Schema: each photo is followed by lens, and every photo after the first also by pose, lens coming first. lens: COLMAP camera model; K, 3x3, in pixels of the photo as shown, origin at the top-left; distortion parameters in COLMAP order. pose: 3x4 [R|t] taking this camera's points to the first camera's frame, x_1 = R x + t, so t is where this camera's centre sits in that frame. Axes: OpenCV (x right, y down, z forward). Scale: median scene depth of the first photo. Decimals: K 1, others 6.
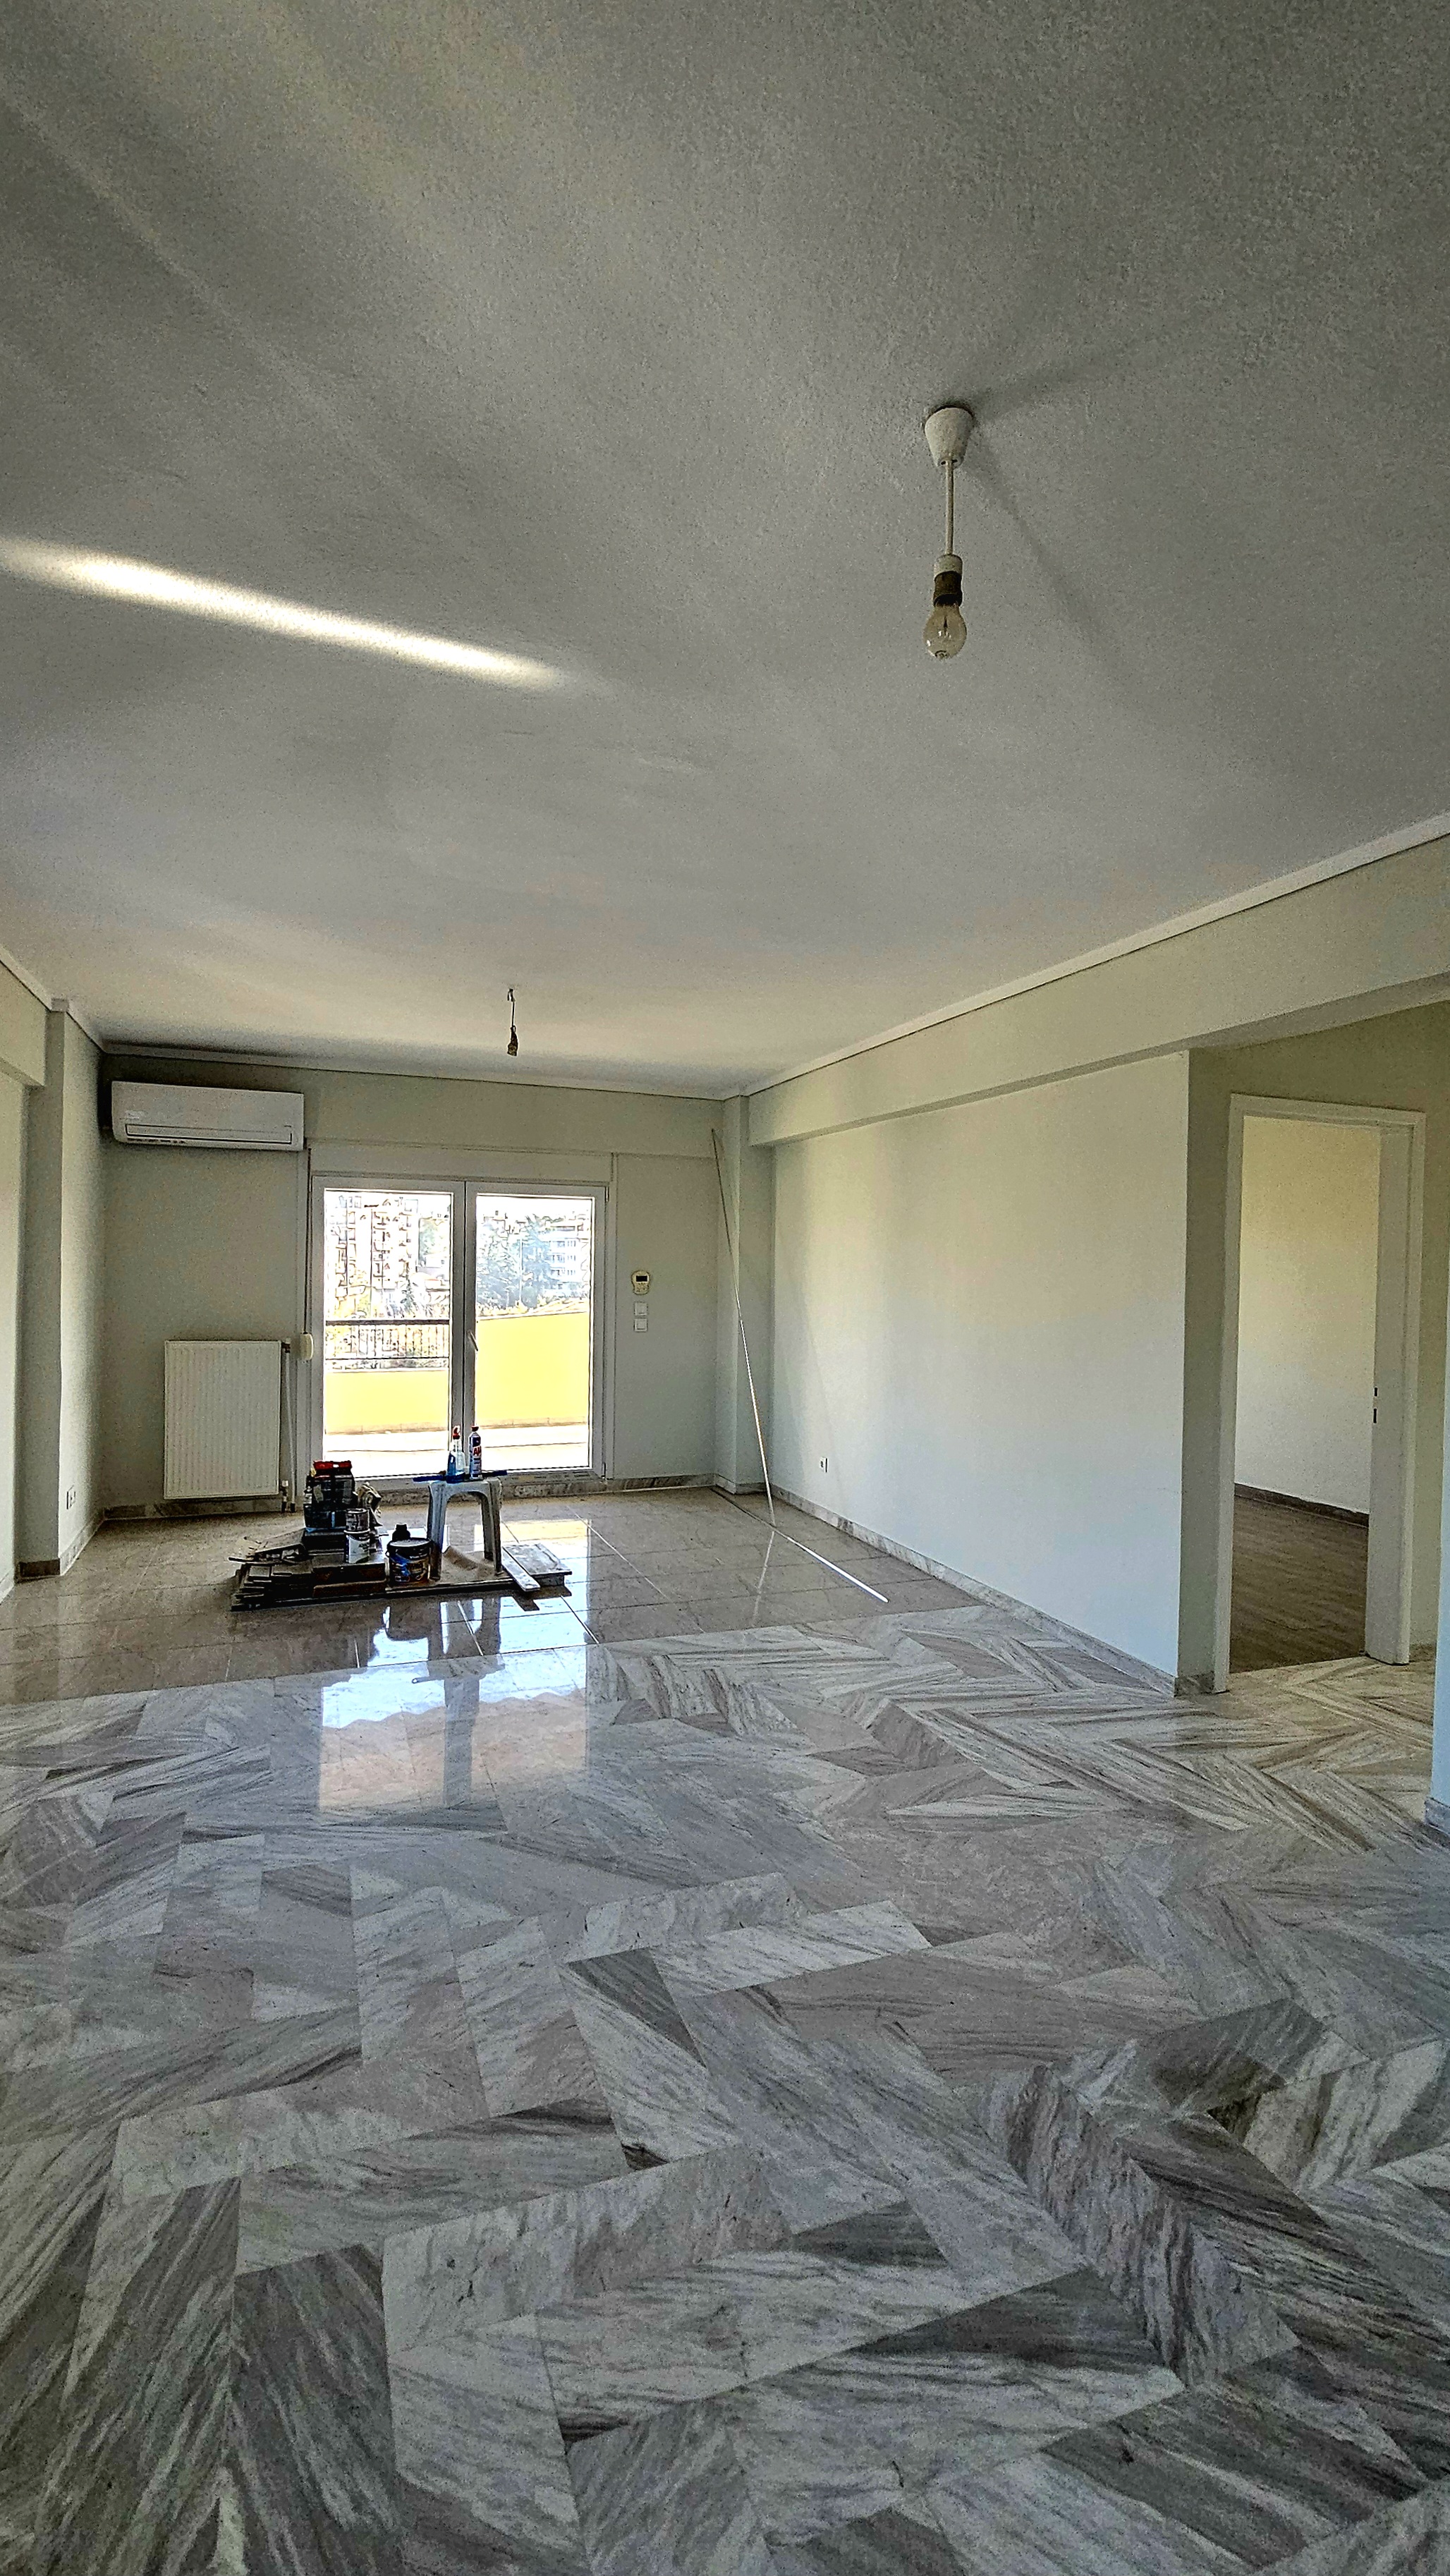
lens RADIAL K [[1154.8, 0, 730.7], [0, 1154.8, 1294.7], [0, 0, 1]] dist [-0.001680, -0.000448]
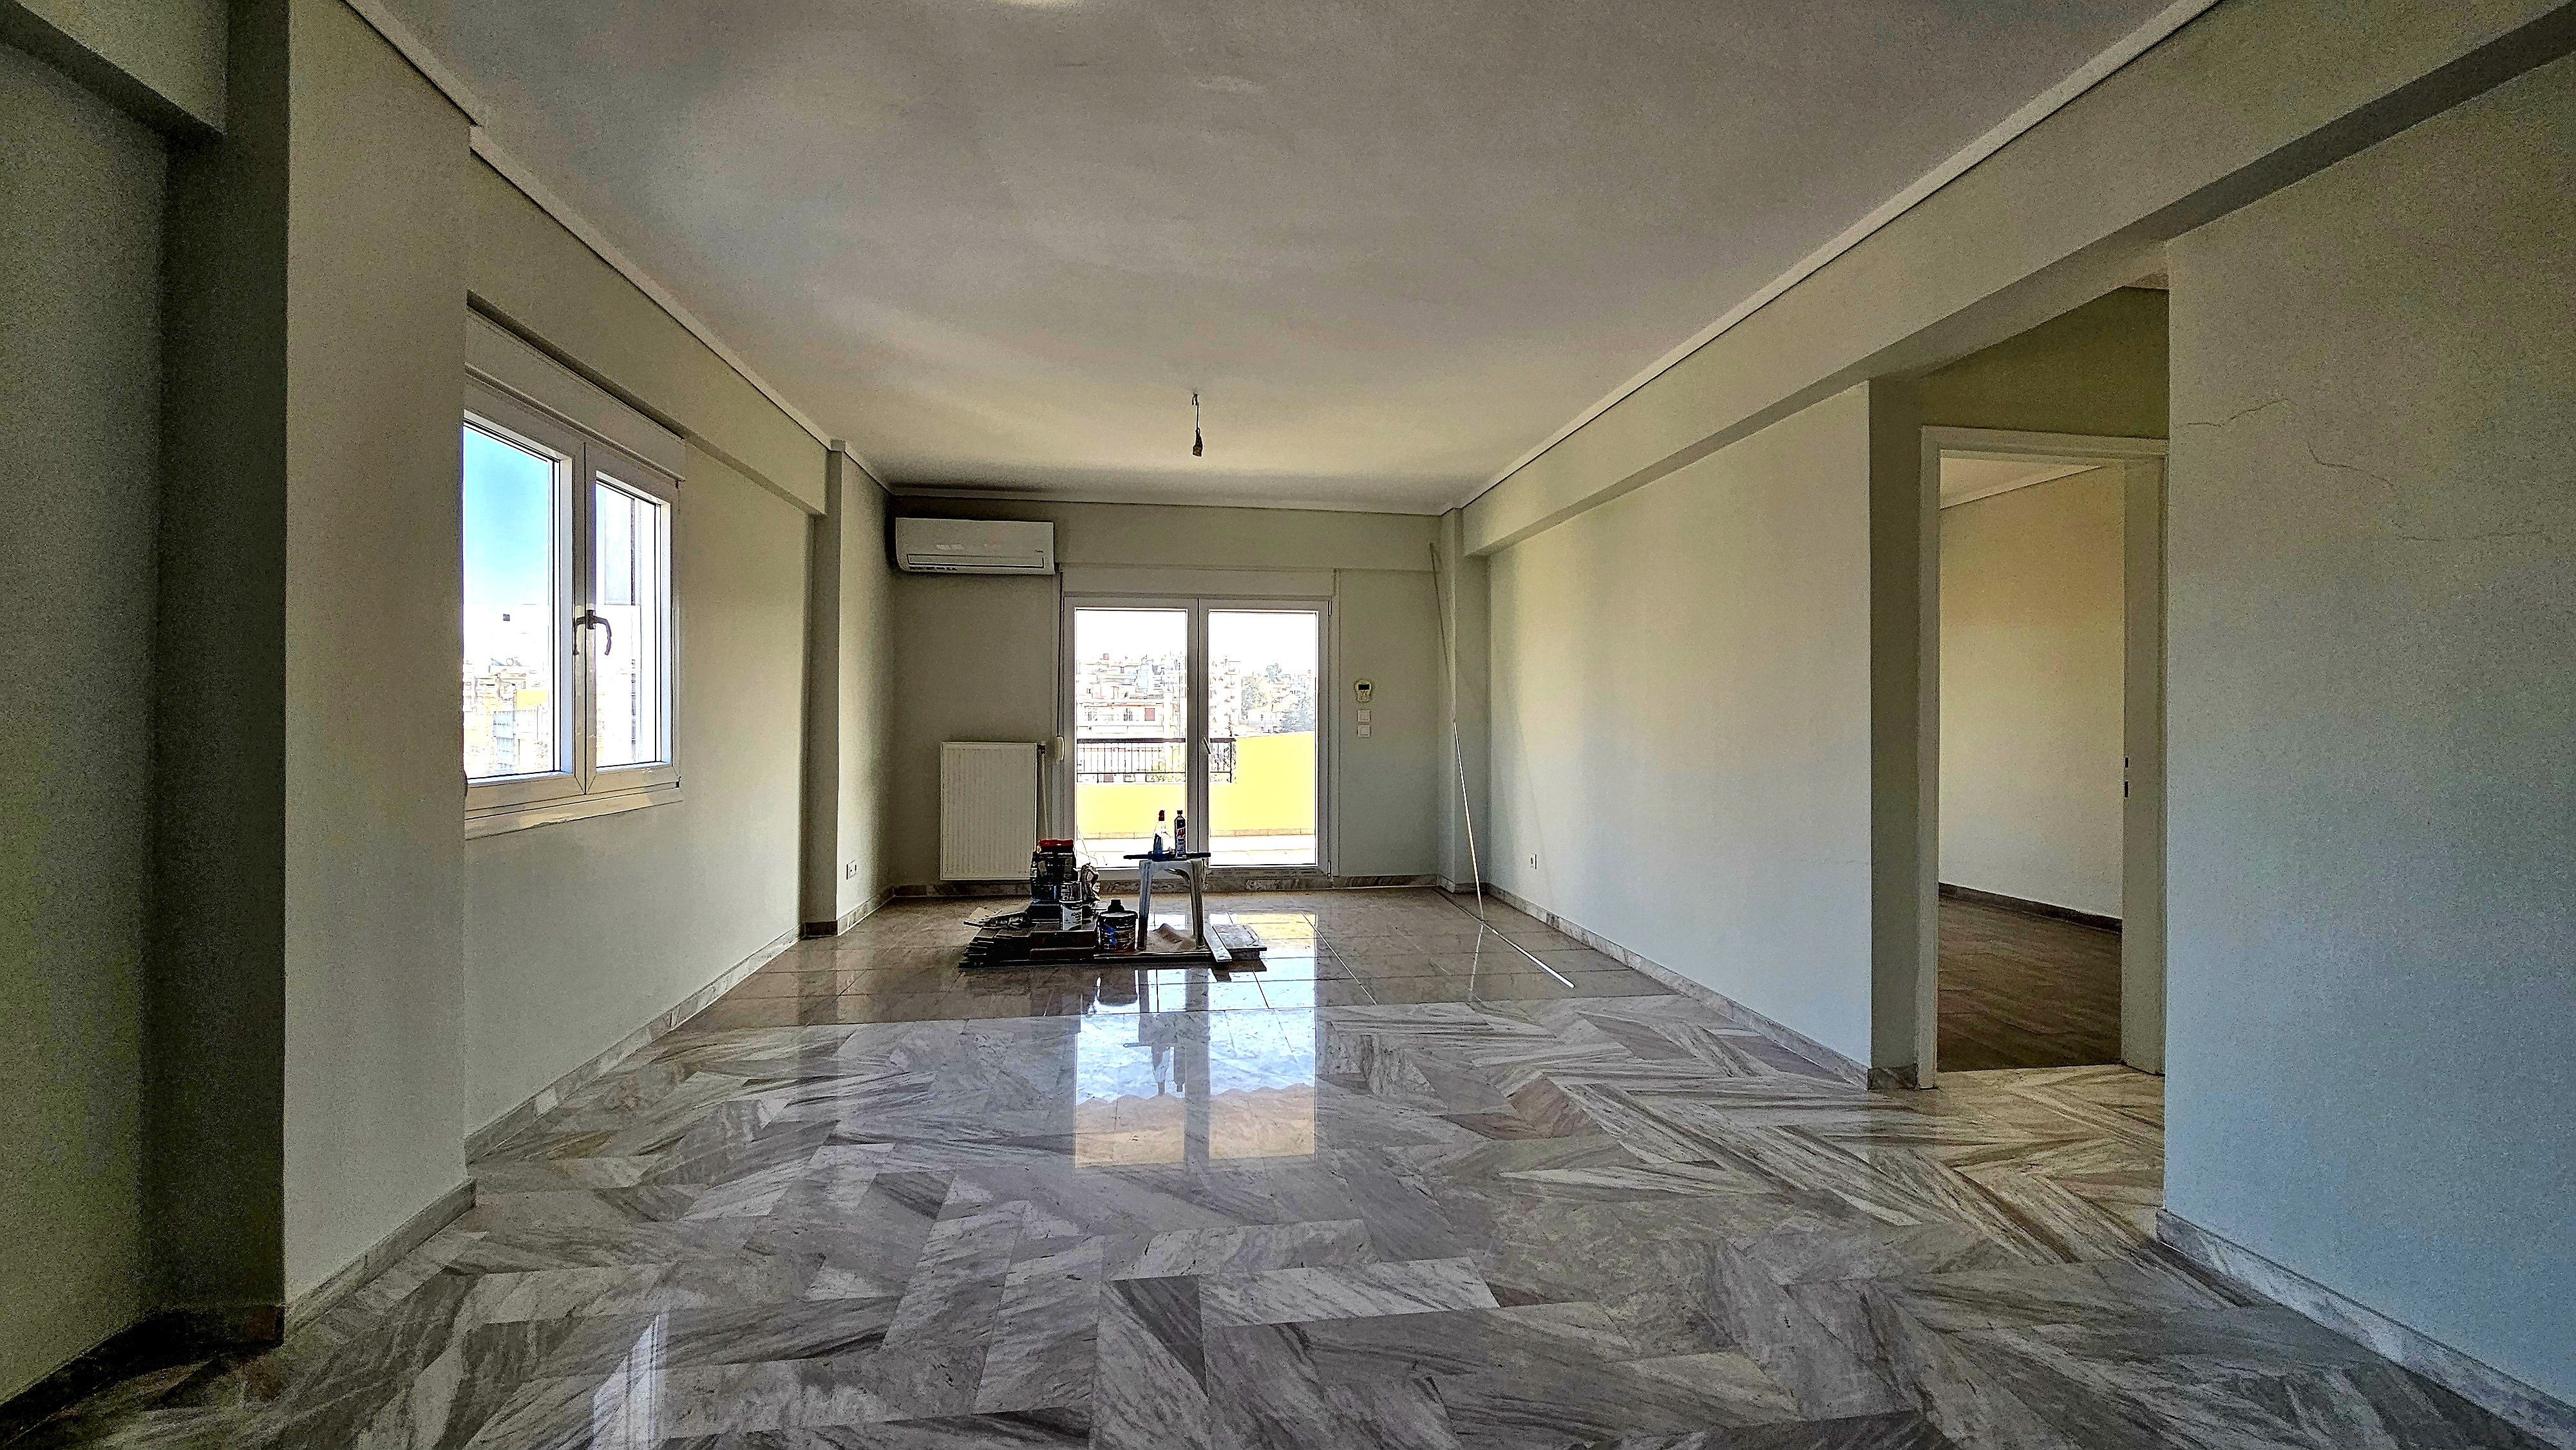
lens RADIAL K [[1049.2, 0, 1290.5], [0, 1049.2, 720.5], [0, 0, 1]] dist [0.000526, 0.000021]
pose [[0.975744, -0.012511, -0.218558, 0.148667], [0.007216, 0.999661, -0.025009, 0.089489], [0.218796, 0.022825, 0.975504, 0.106717]]
